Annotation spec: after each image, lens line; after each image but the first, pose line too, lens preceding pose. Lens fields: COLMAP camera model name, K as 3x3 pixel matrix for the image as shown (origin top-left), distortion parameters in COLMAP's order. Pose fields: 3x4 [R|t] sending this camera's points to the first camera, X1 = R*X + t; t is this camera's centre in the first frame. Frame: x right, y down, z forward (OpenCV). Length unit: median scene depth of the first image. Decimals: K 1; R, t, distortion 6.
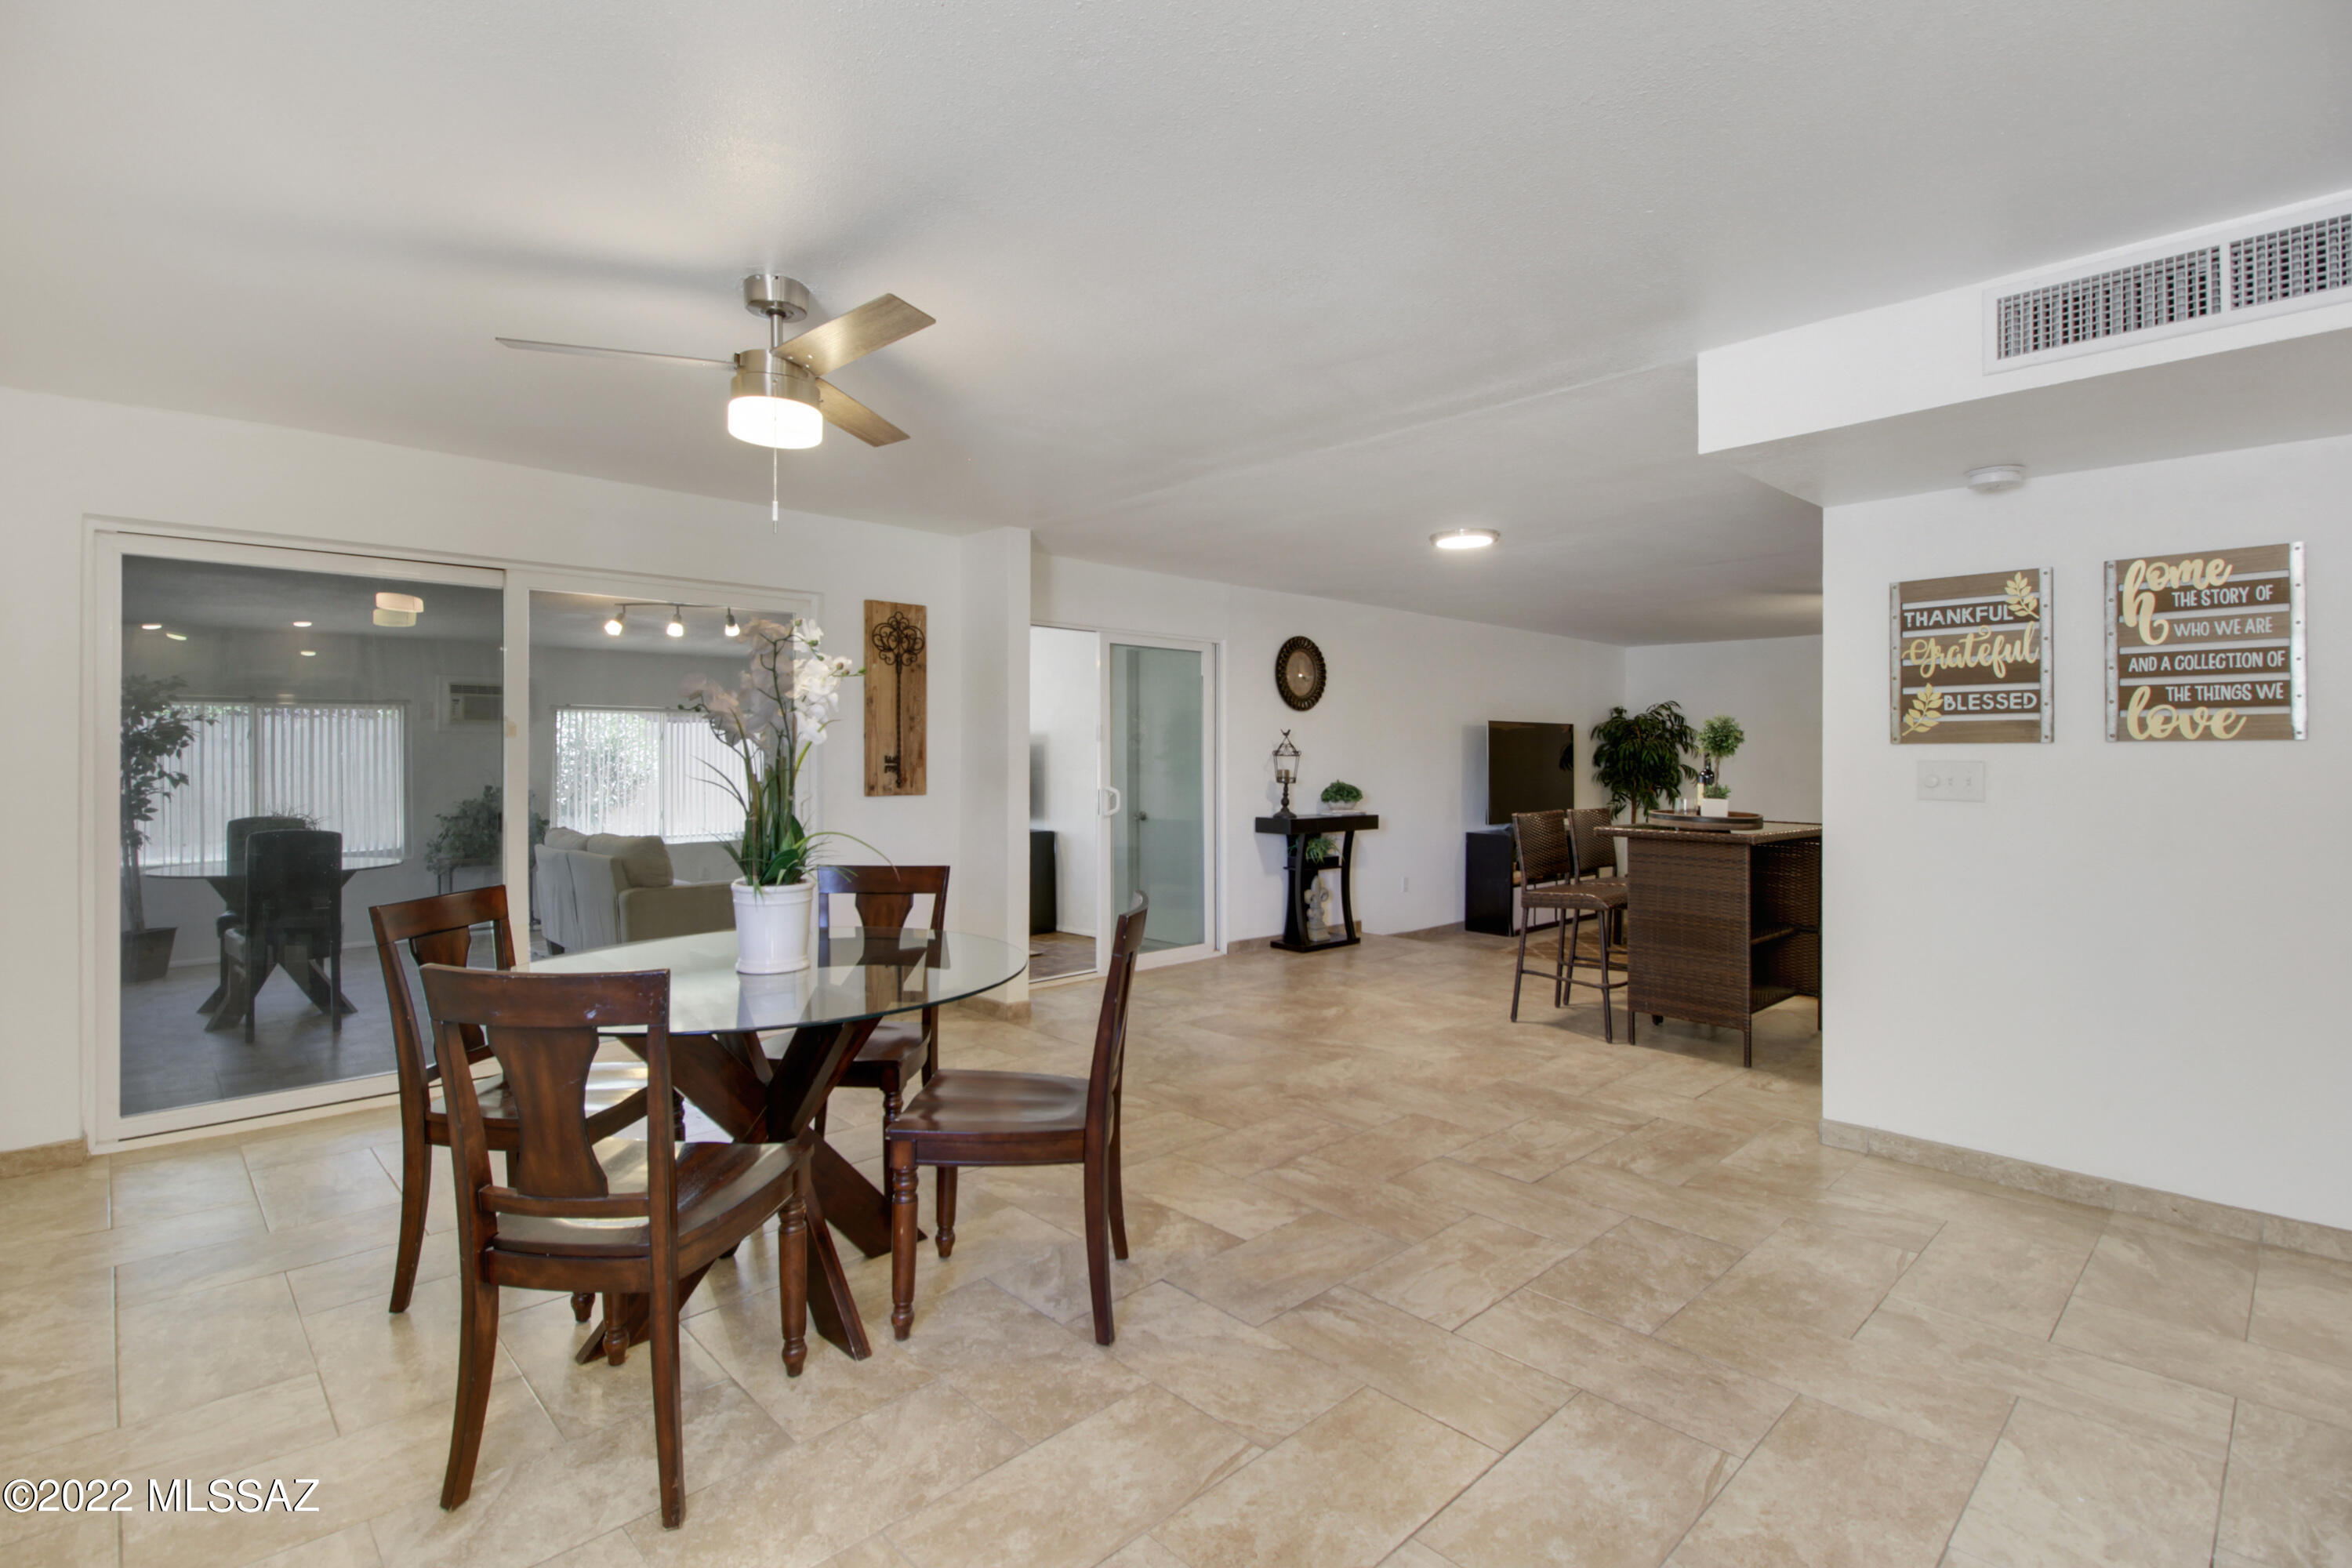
lens RADIAL K [[1114.4, 0, 1165.5], [0, 1114.4, 757.2], [0, 0, 1]] dist [0.011164, 0.000077]
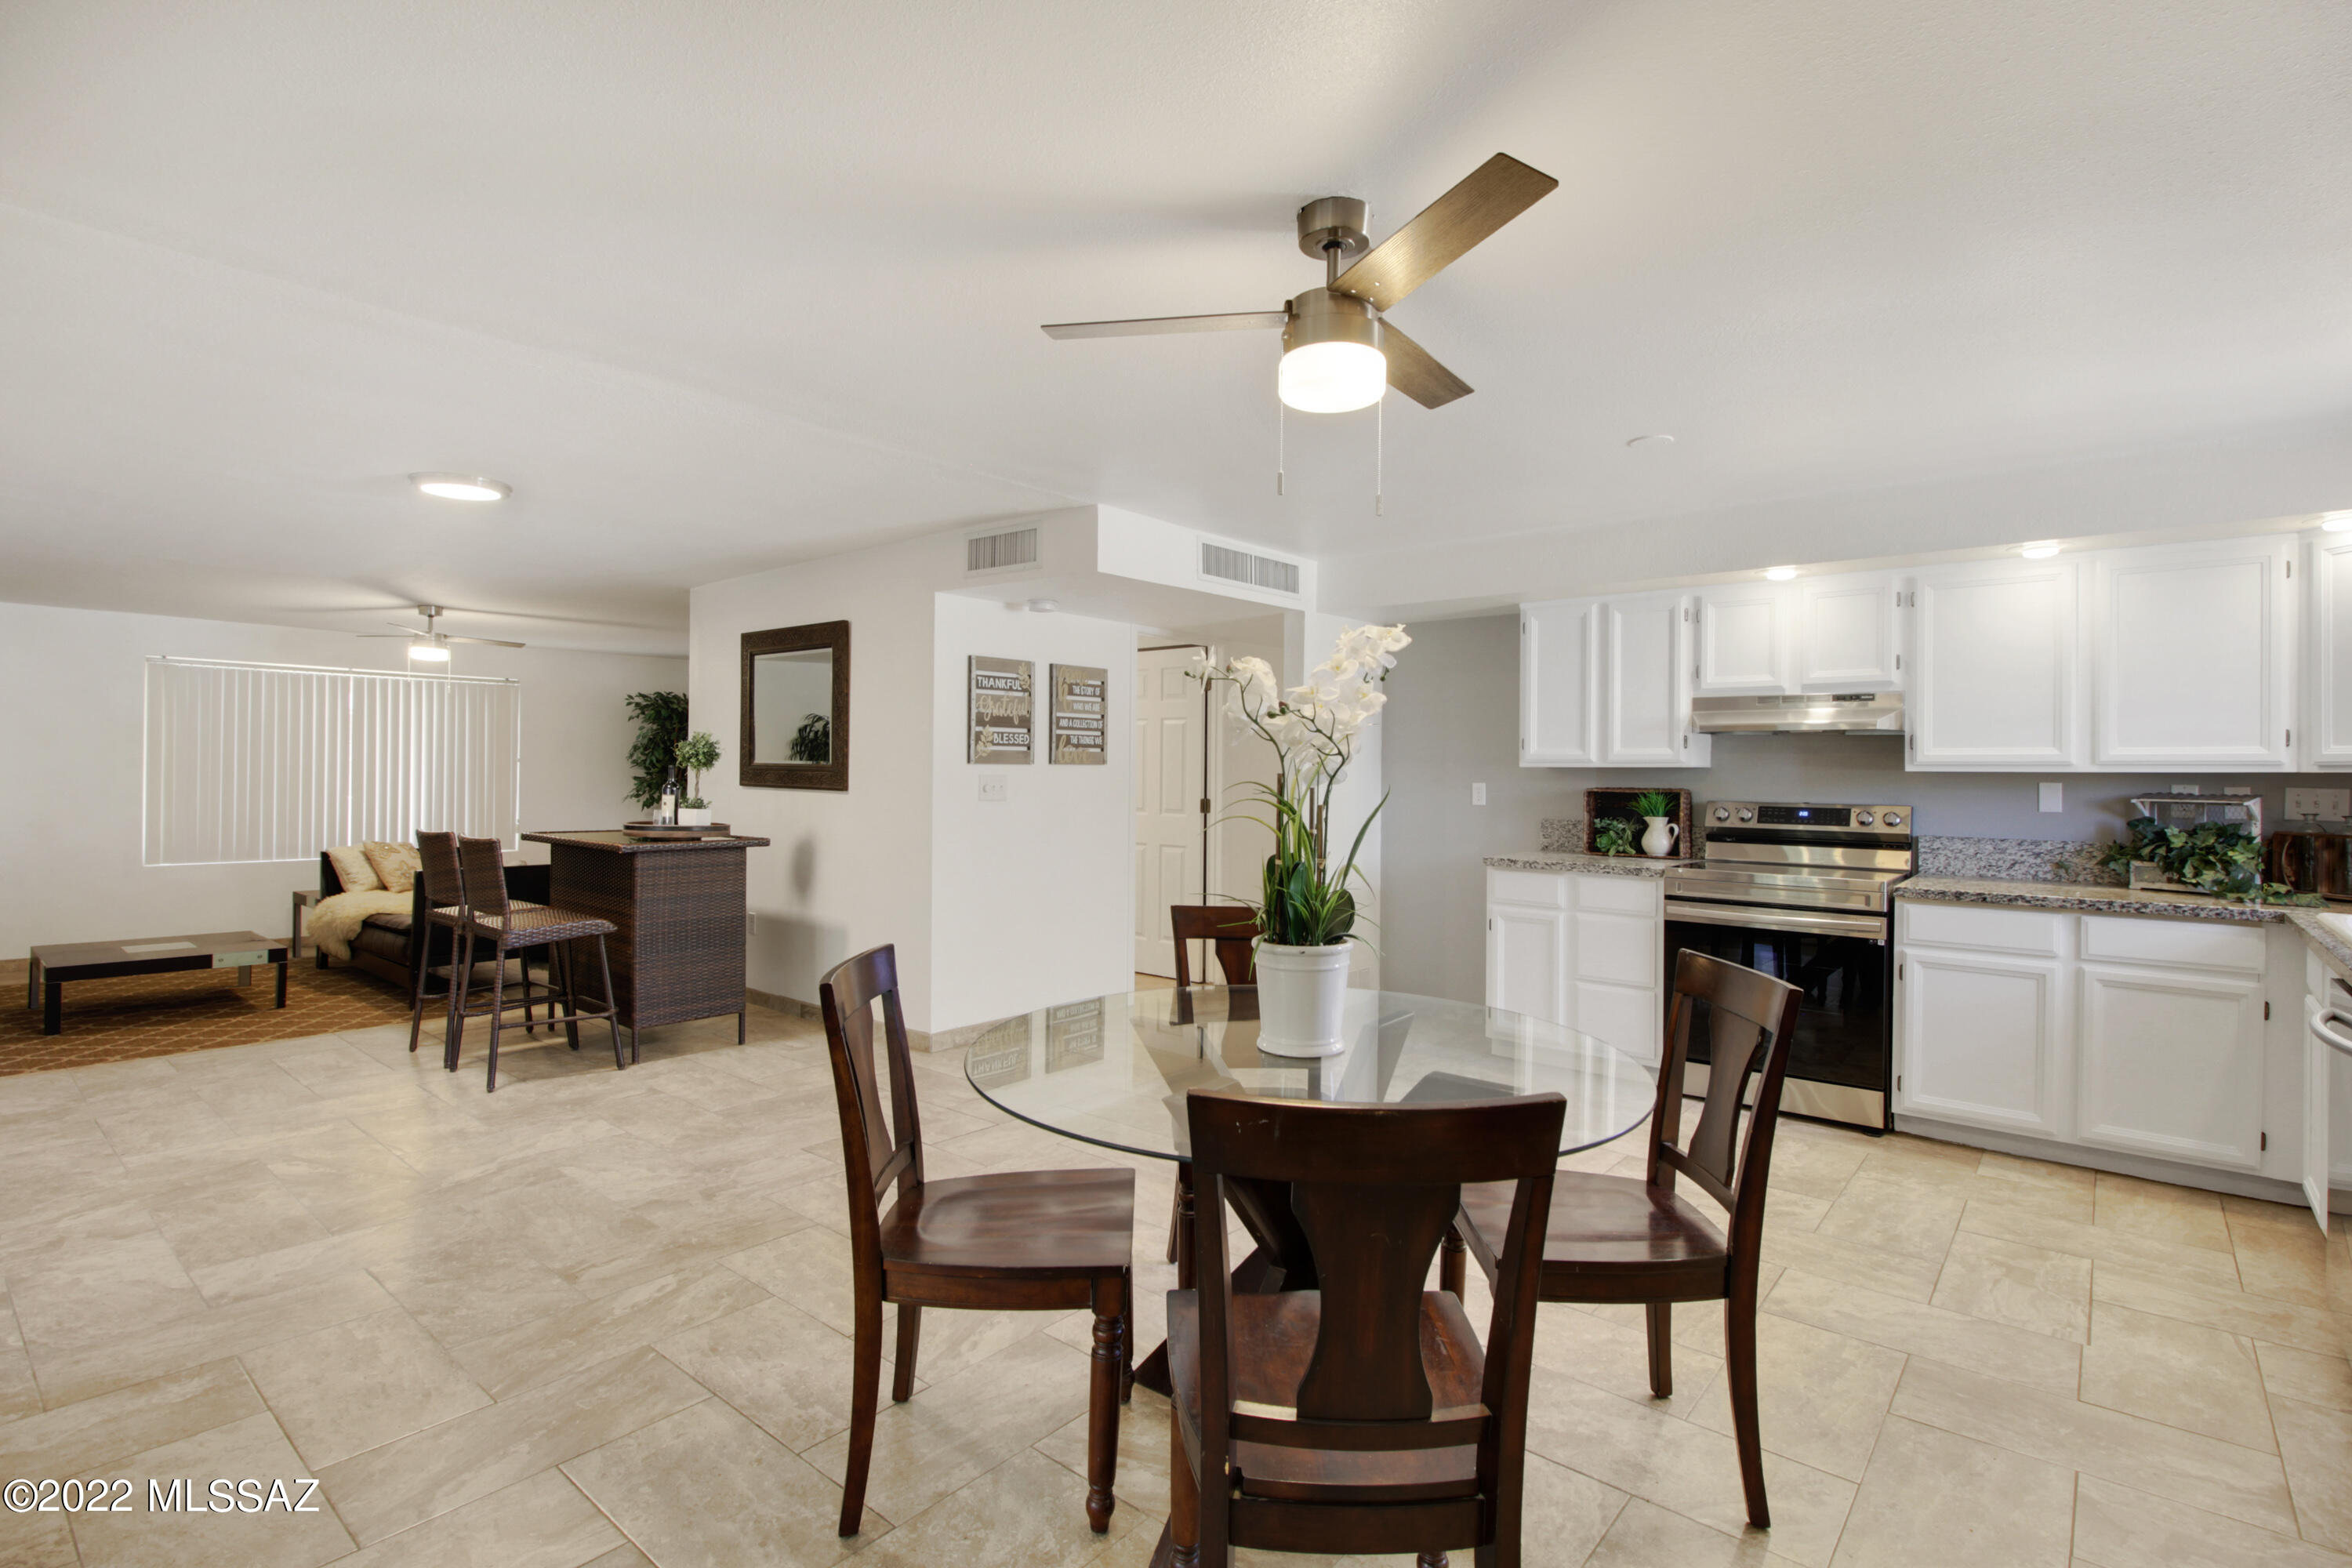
lens RADIAL K [[1103.8, 0, 1161.4], [0, 1103.8, 769.2], [0, 0, 1]] dist [-0.010346, -0.000195]
pose [[-0.090745, -0.000654, 0.995874, -0.614393], [-0.003867, 0.999992, 0.000305, -0.004460], [-0.995867, -0.003823, -0.090747, 0.652235]]
